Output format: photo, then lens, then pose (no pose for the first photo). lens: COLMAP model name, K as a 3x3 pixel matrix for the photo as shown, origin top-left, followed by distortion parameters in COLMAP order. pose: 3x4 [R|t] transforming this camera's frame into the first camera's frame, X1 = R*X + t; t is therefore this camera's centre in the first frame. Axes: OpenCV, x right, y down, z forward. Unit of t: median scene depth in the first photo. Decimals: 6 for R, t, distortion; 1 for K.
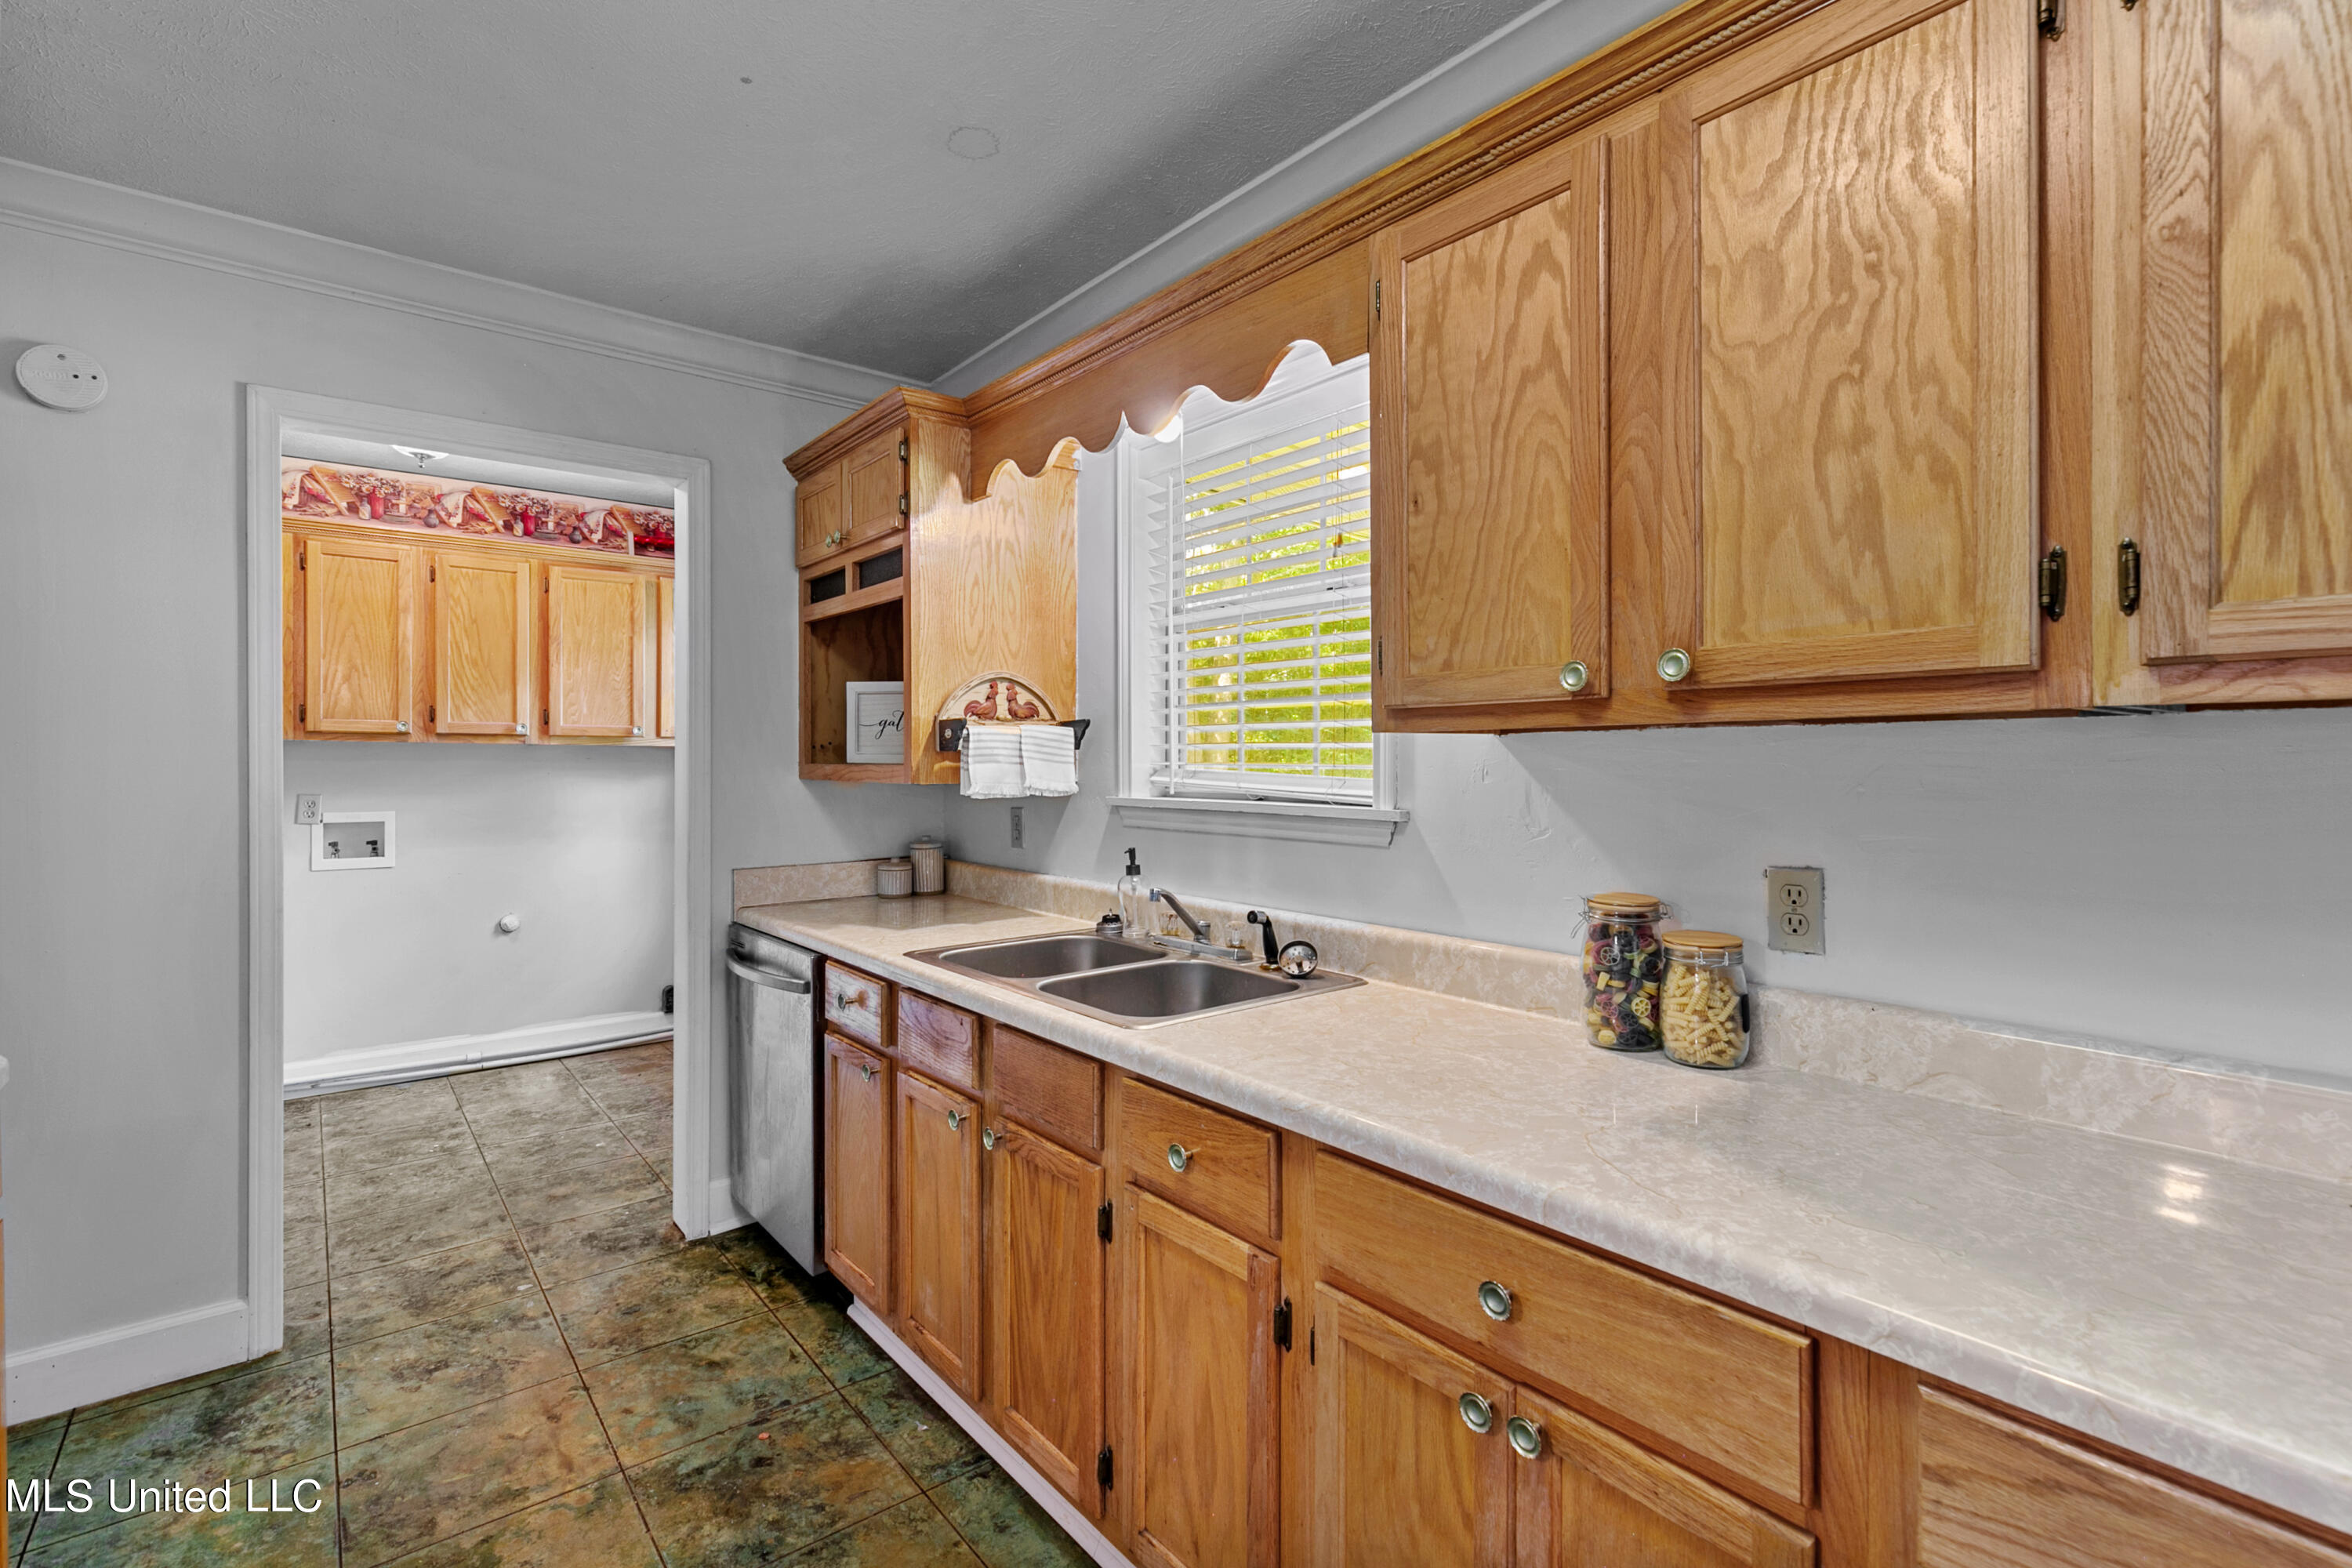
lens RADIAL K [[1085.8, 0, 1192.1], [0, 1085.8, 764.3], [0, 0, 1]] dist [0.005837, -0.000698]
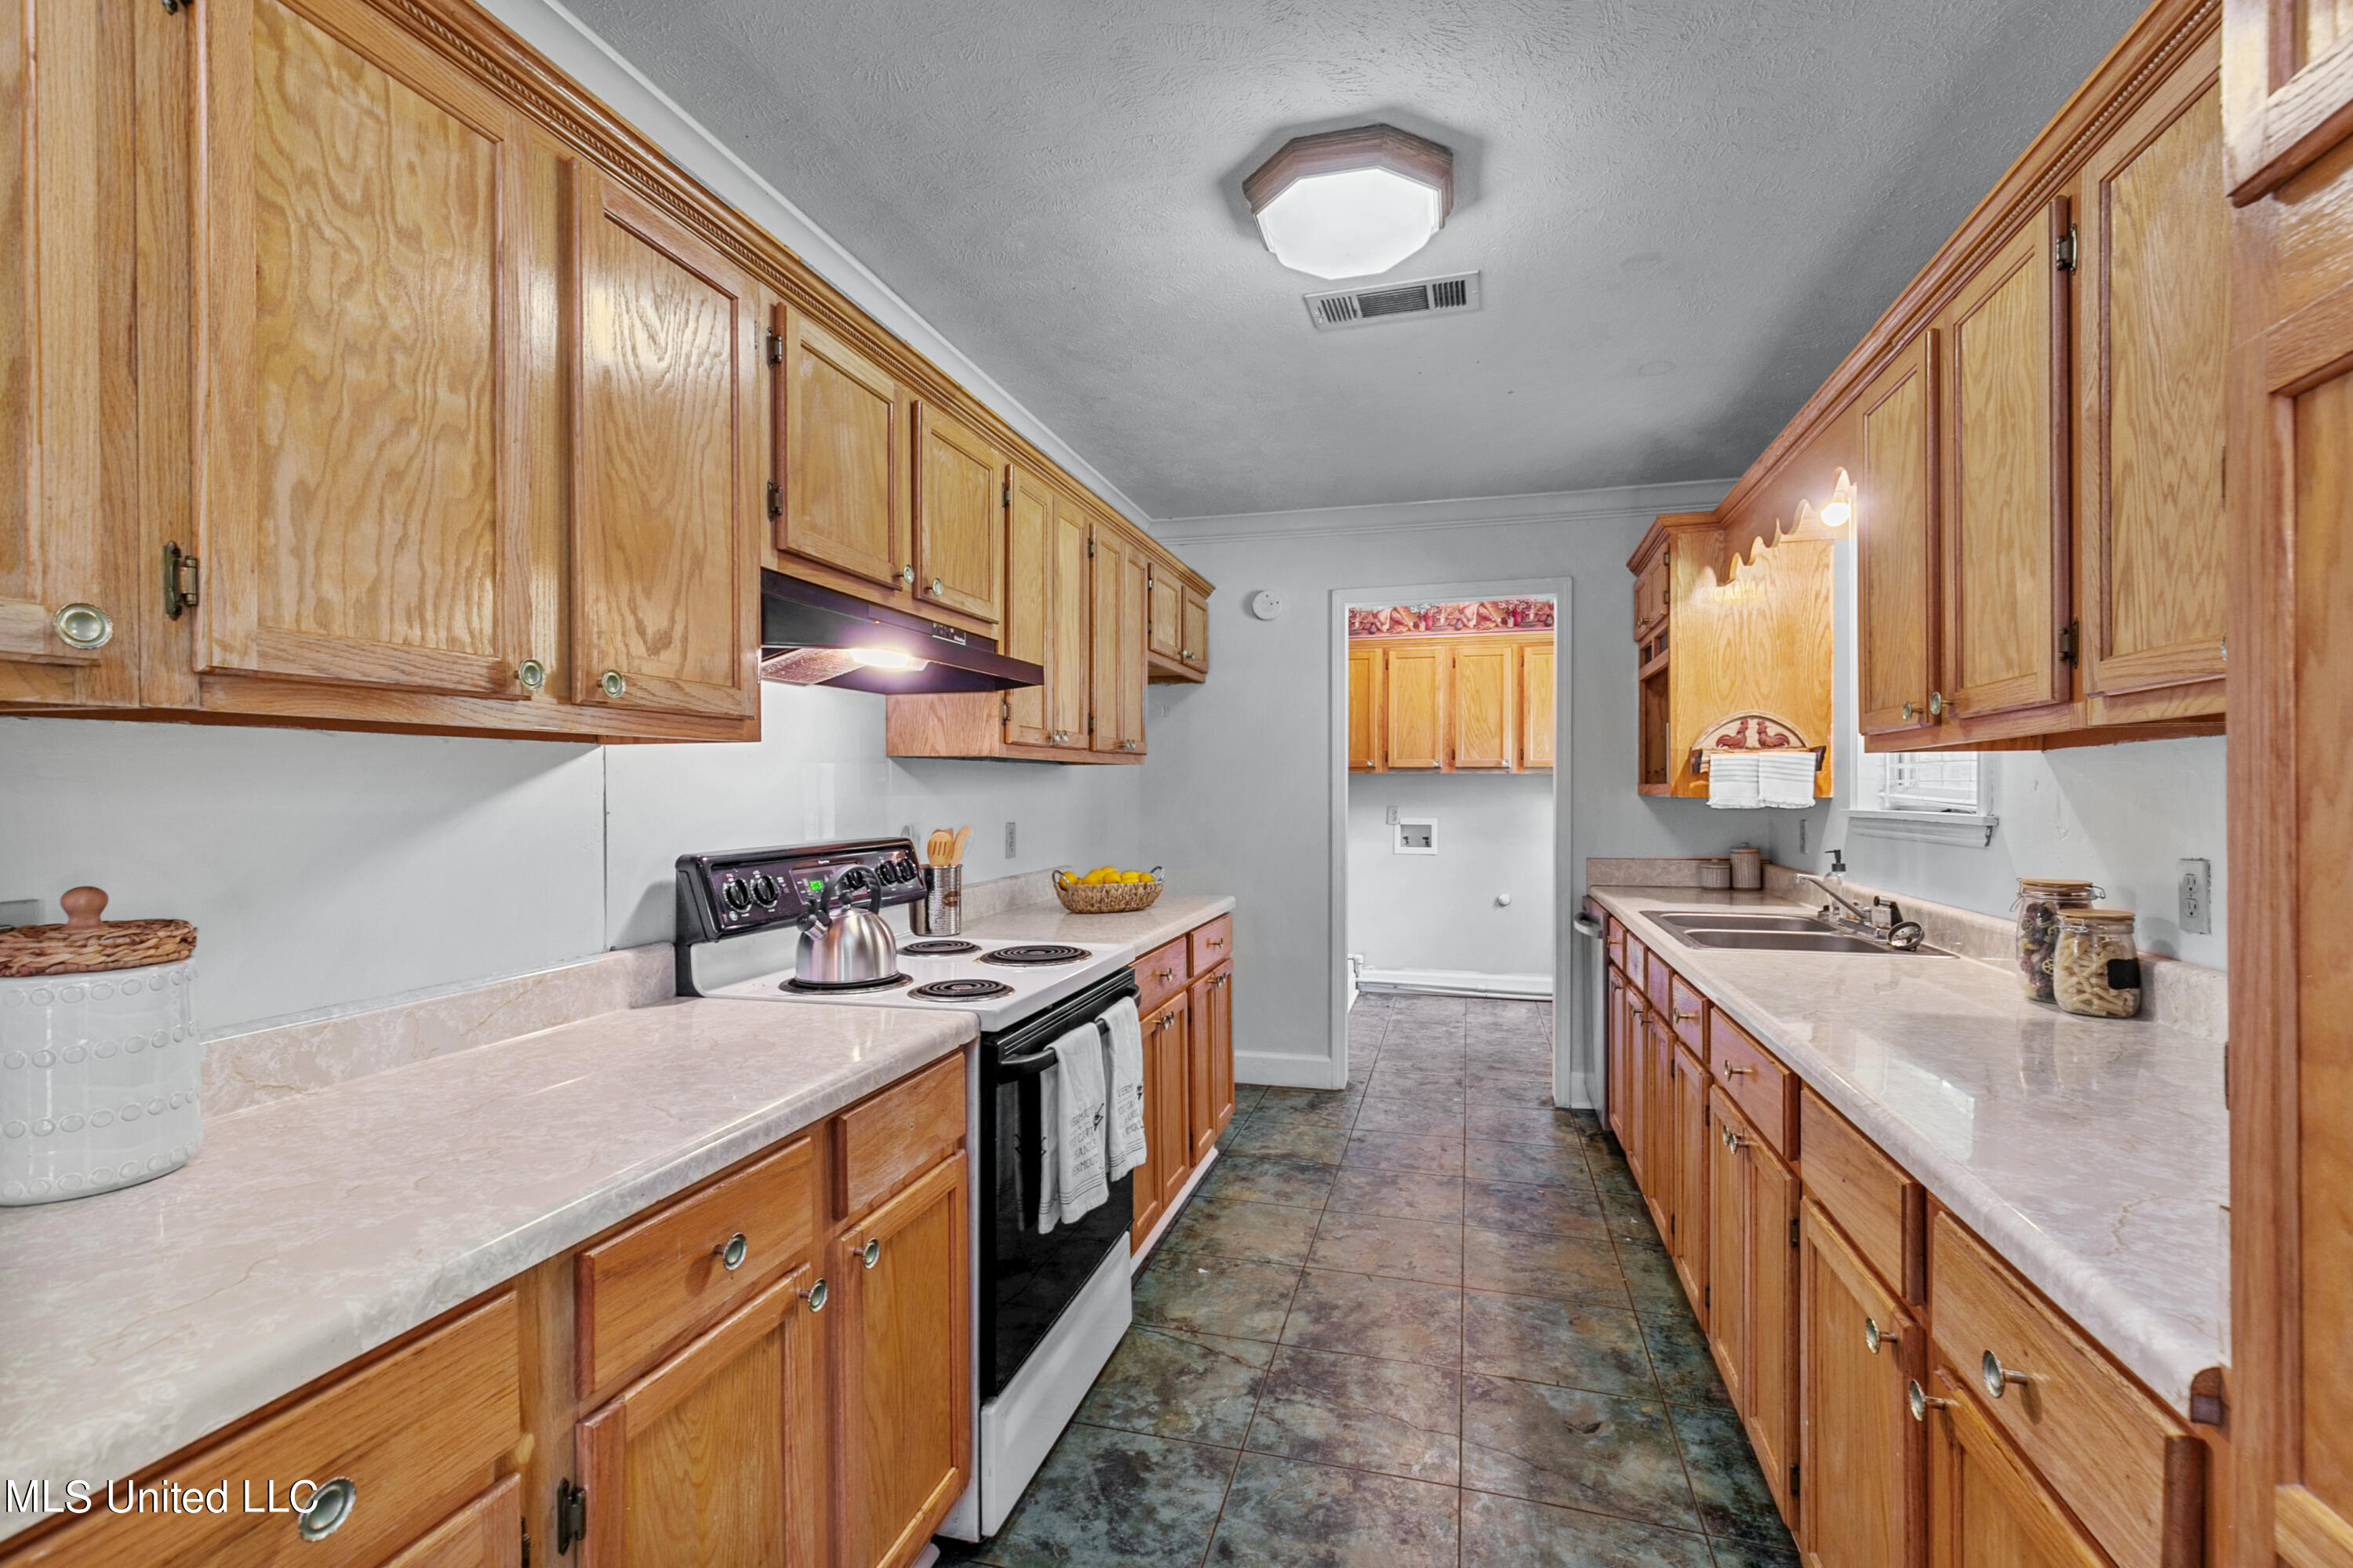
lens RADIAL K [[1086.3, 0, 1169.4], [0, 1086.3, 789.2], [0, 0, 1]] dist [0.005837, -0.000698]
pose [[0.578745, -0.001486, -0.815507, 0.304084], [-0.004177, 0.999980, -0.004786, 0.011046], [0.815498, 0.006176, 0.578727, -0.199552]]
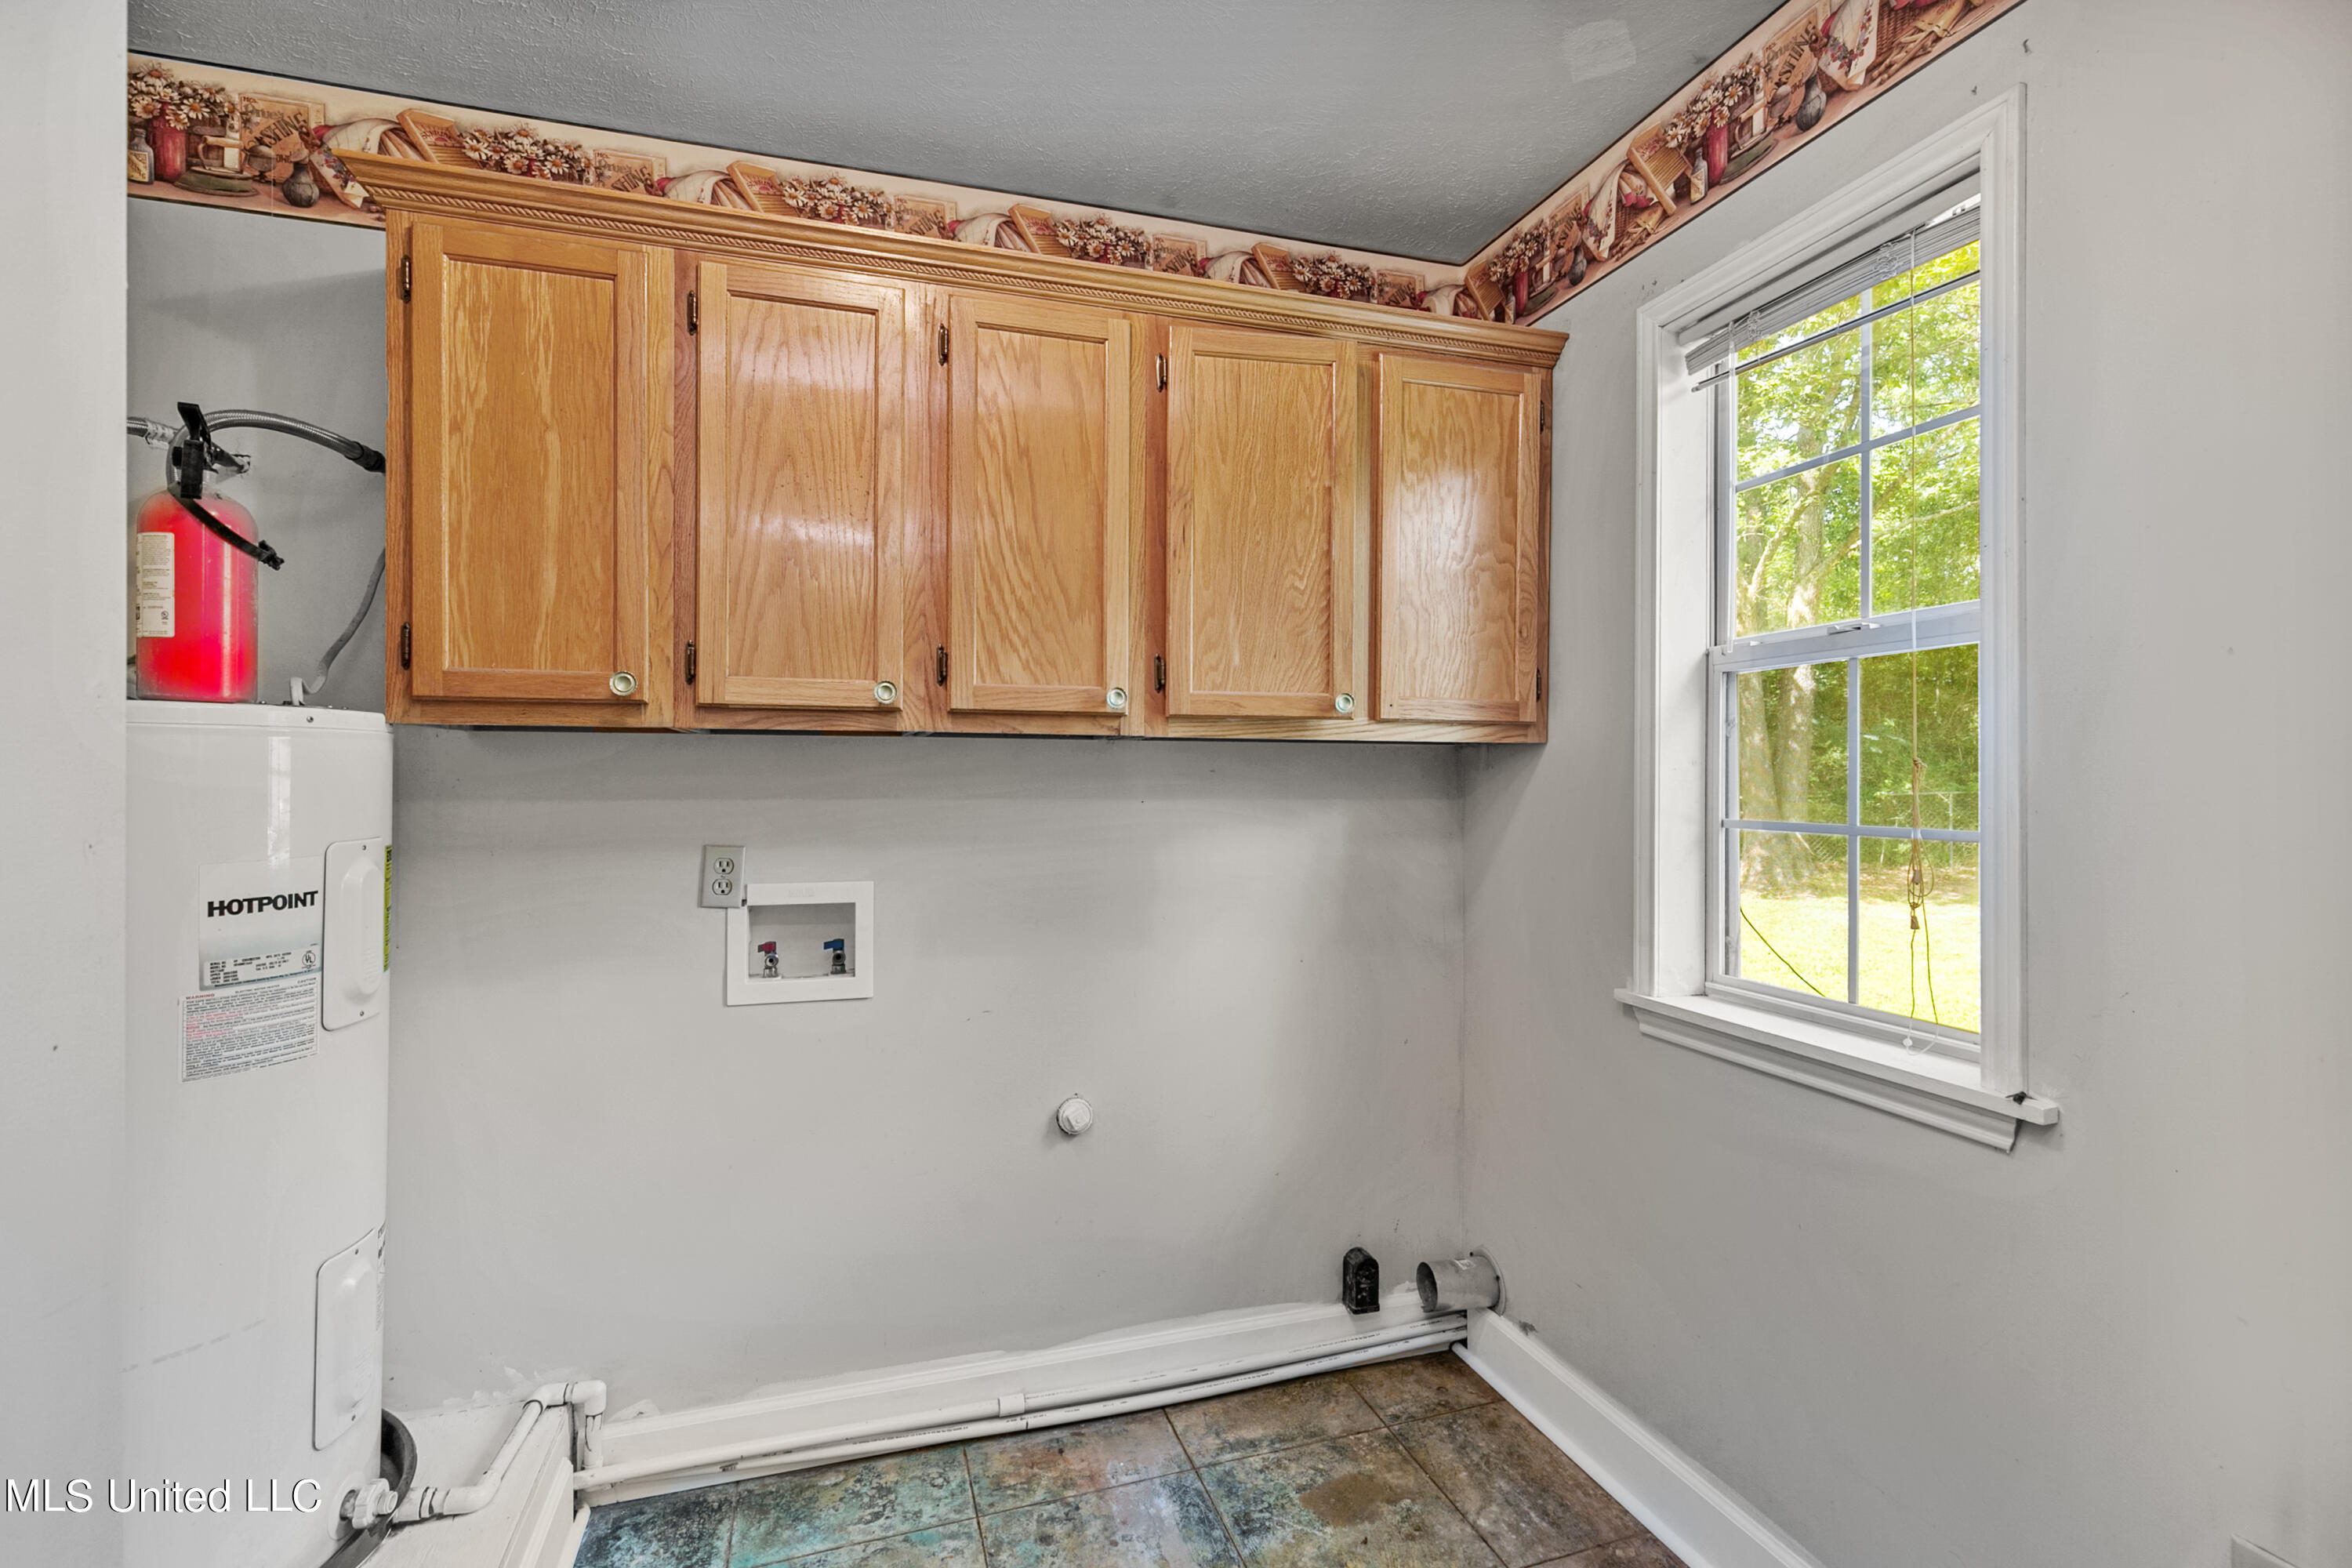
lens RADIAL K [[1085.8, 0, 1185.5], [0, 1085.8, 769.9], [0, 0, 1]] dist [0.005837, -0.000698]
pose [[0.929450, -0.004423, -0.368922, -0.435337], [-0.000677, 0.999906, -0.013693, 0.001279], [0.368948, 0.012977, 0.929359, 0.615556]]
